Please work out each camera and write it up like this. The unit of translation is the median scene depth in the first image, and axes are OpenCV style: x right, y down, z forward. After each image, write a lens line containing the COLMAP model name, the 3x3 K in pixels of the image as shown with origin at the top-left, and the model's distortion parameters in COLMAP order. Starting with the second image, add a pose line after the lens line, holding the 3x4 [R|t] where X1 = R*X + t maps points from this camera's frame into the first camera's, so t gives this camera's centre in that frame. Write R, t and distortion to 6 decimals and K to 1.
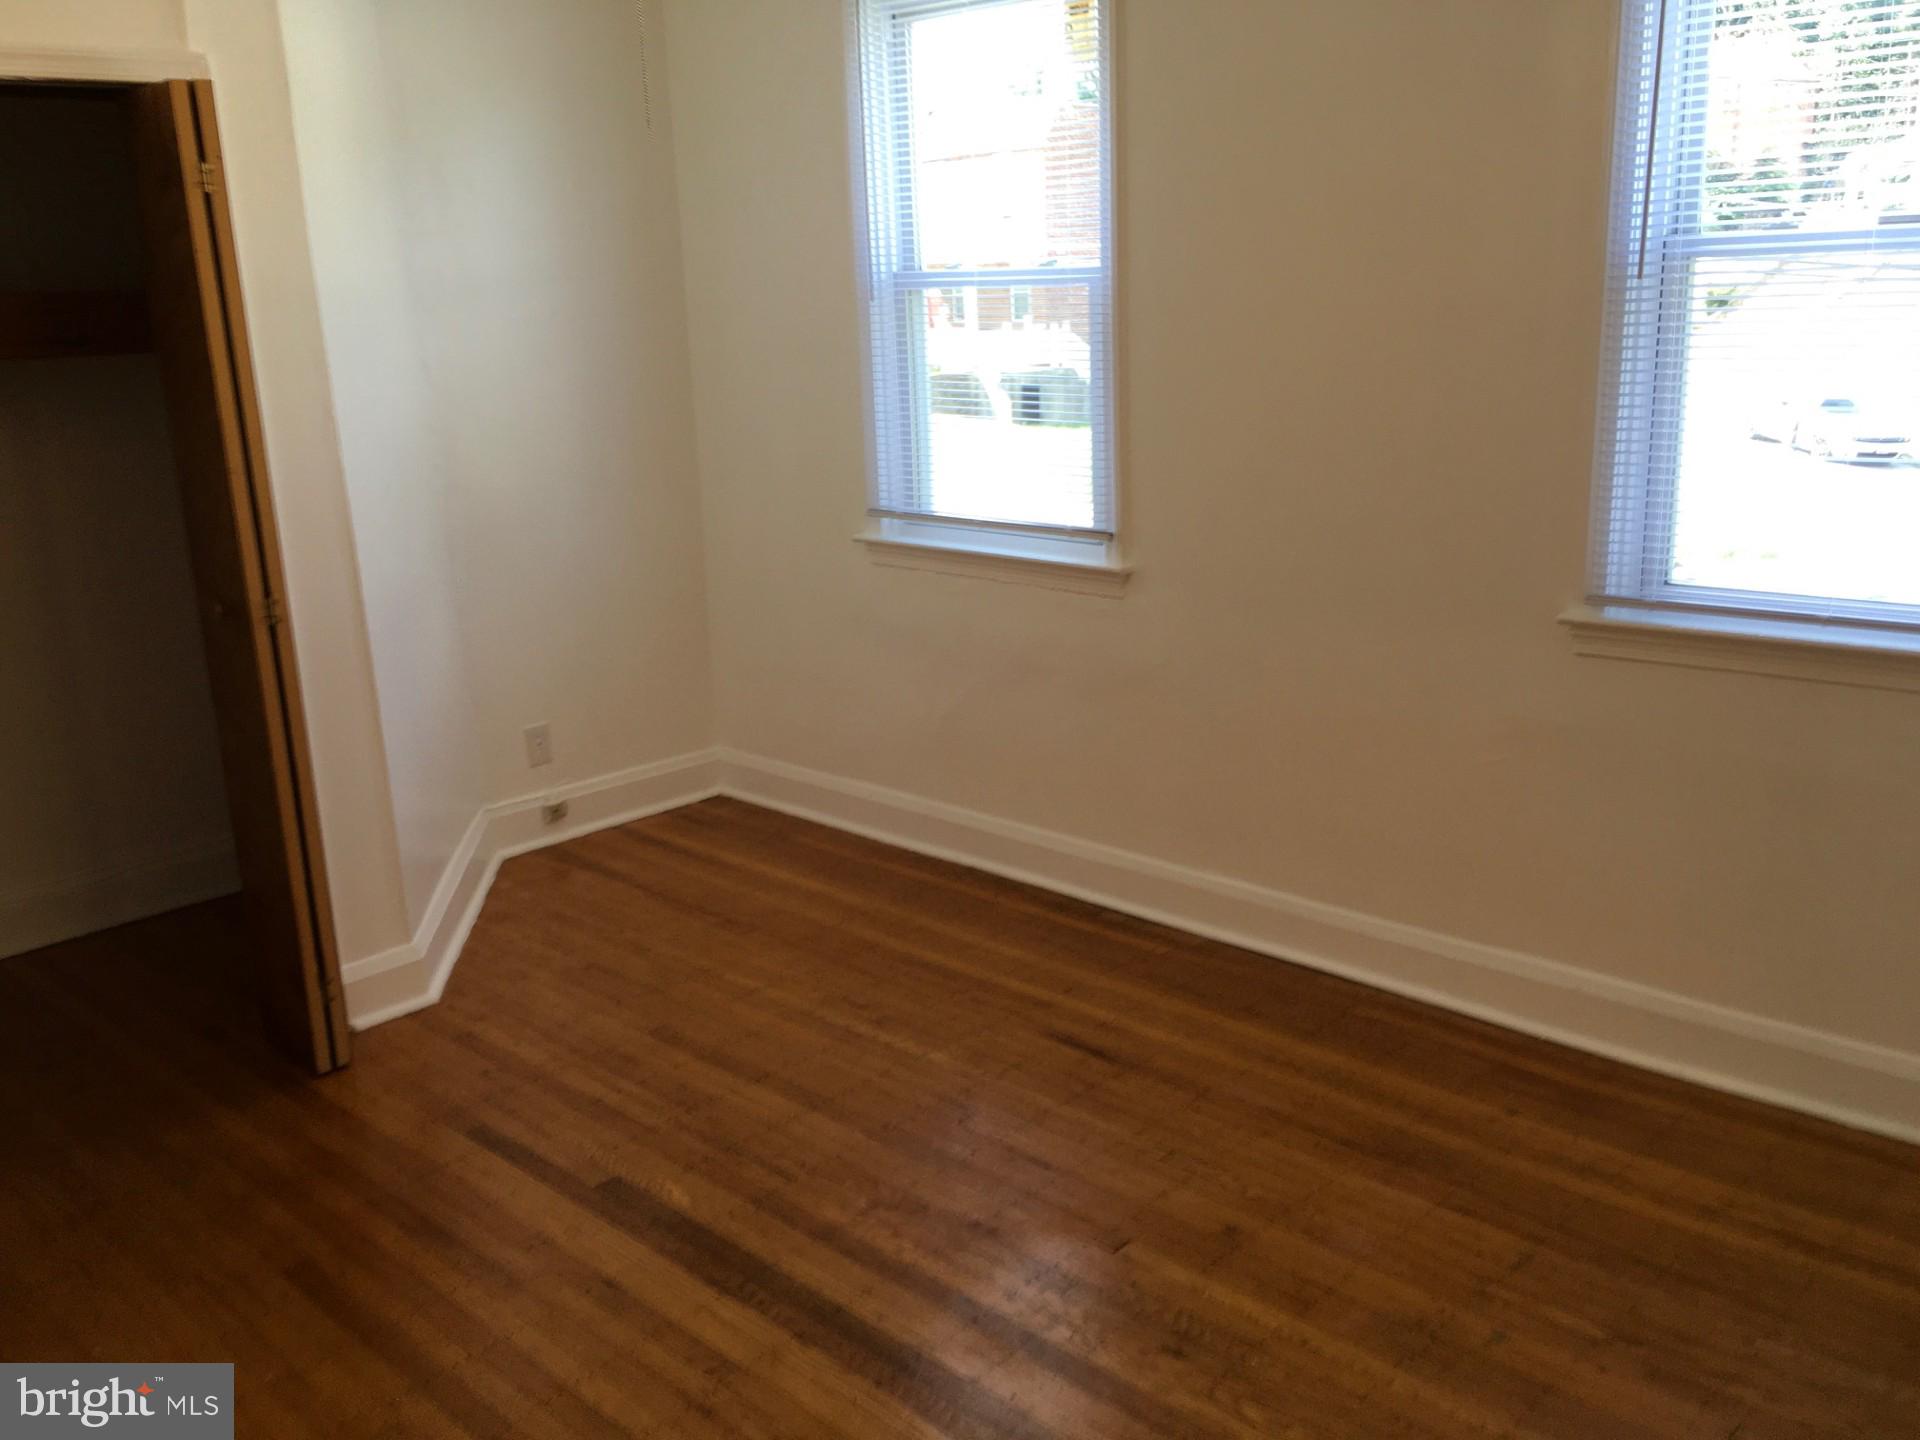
lens RADIAL K [[1638.9, 0, 966.9], [0, 1638.9, 718.6], [0, 0, 1]] dist [0.057239, -0.011286]
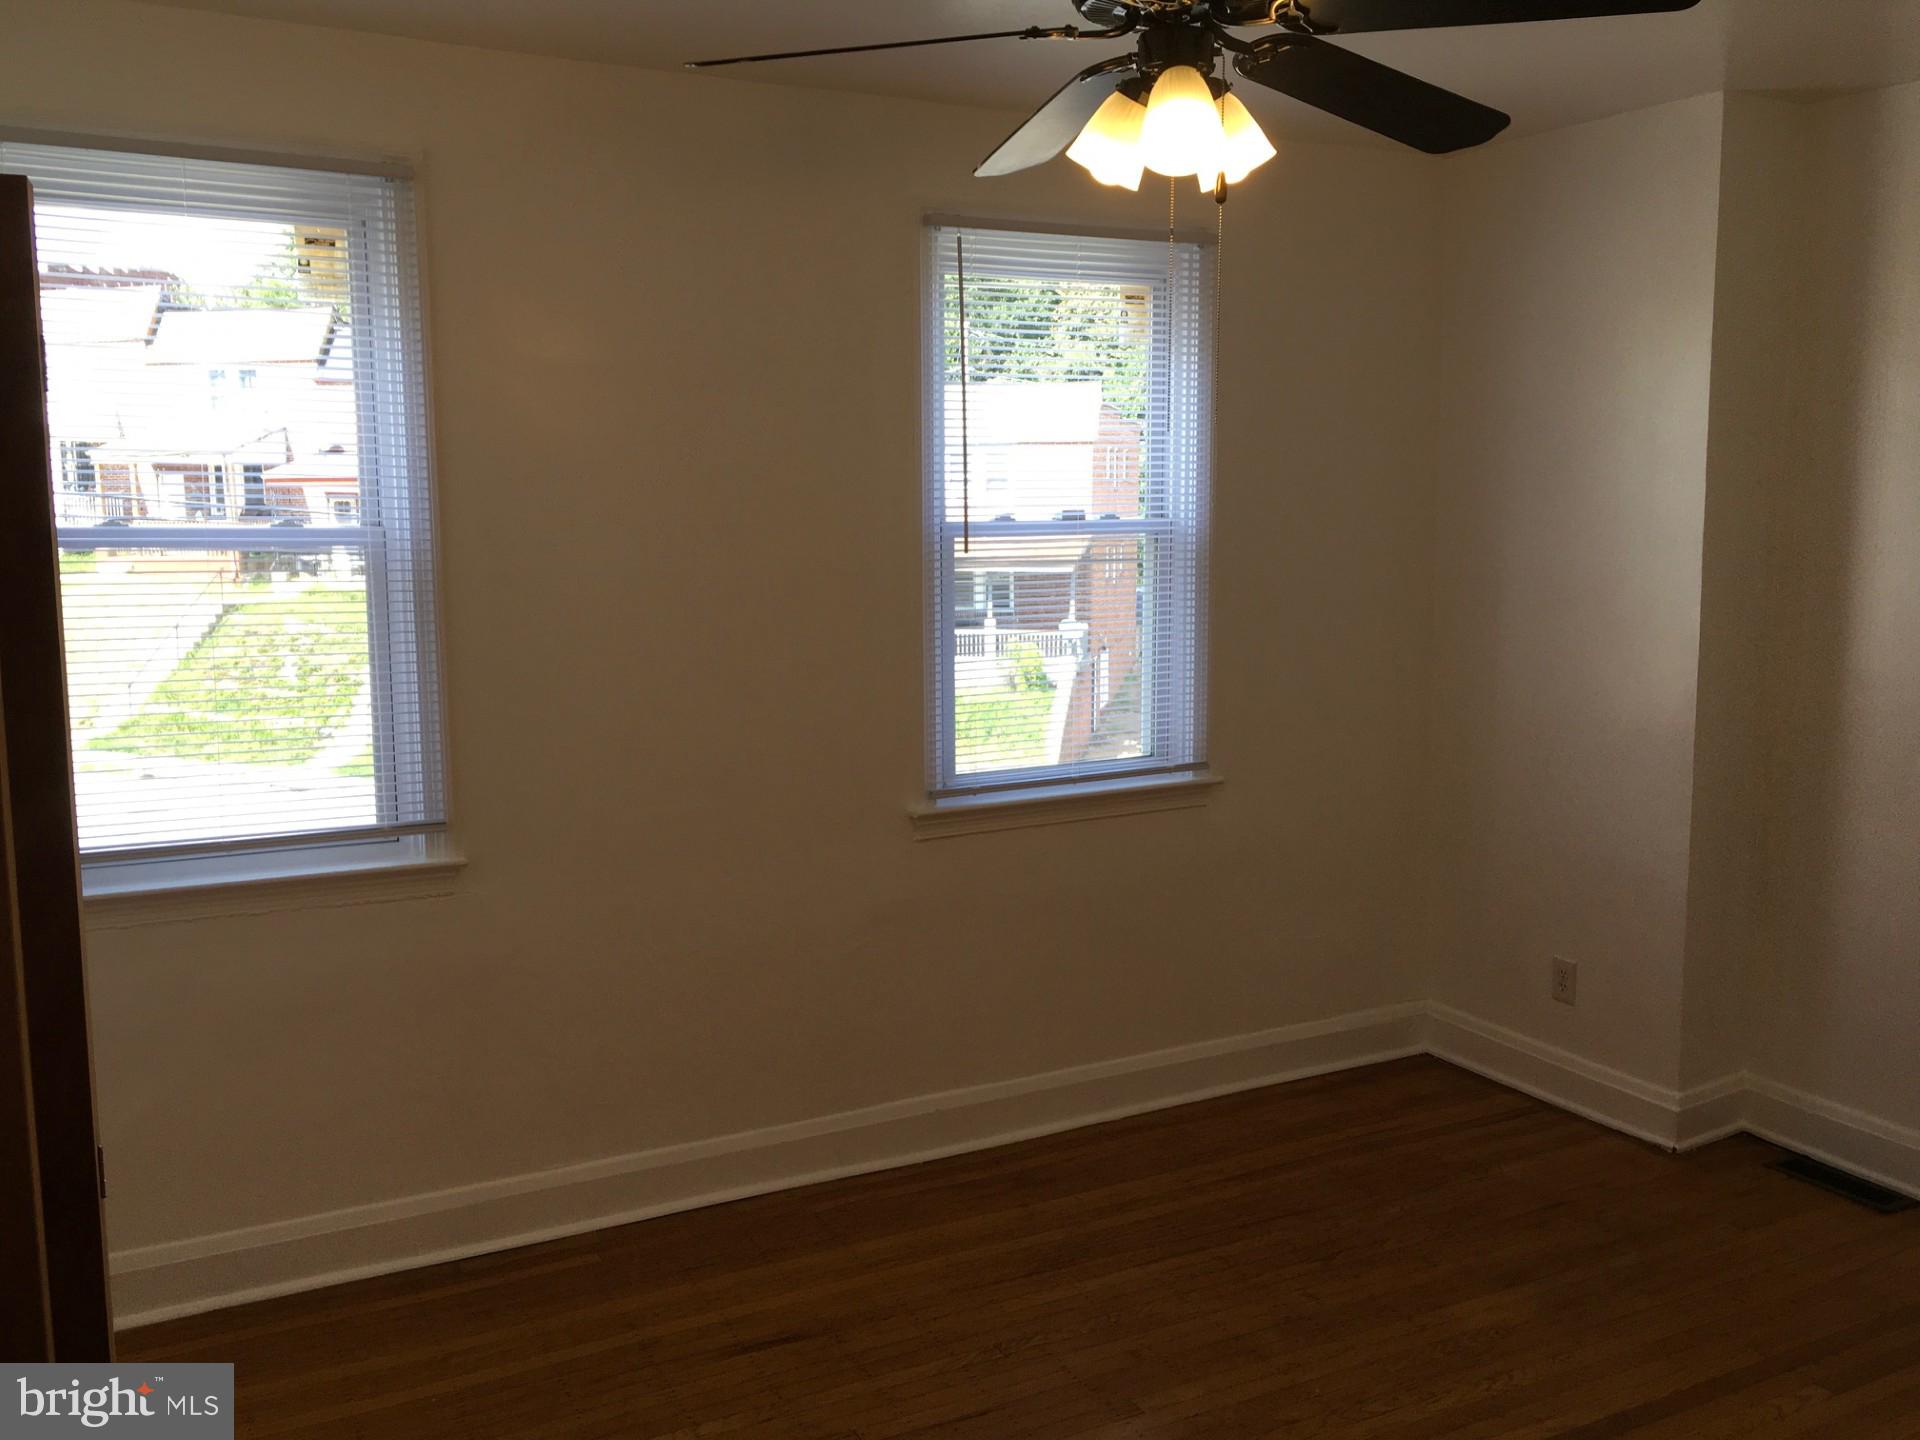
lens RADIAL K [[1638.9, 0, 966.9], [0, 1638.9, 718.6], [0, 0, 1]] dist [0.057239, -0.011286]
pose [[0.318910, -0.094975, 0.943014, -0.800992], [0.229003, 0.973208, 0.020571, -0.149761], [-0.919703, 0.209392, 0.332116, 0.545216]]
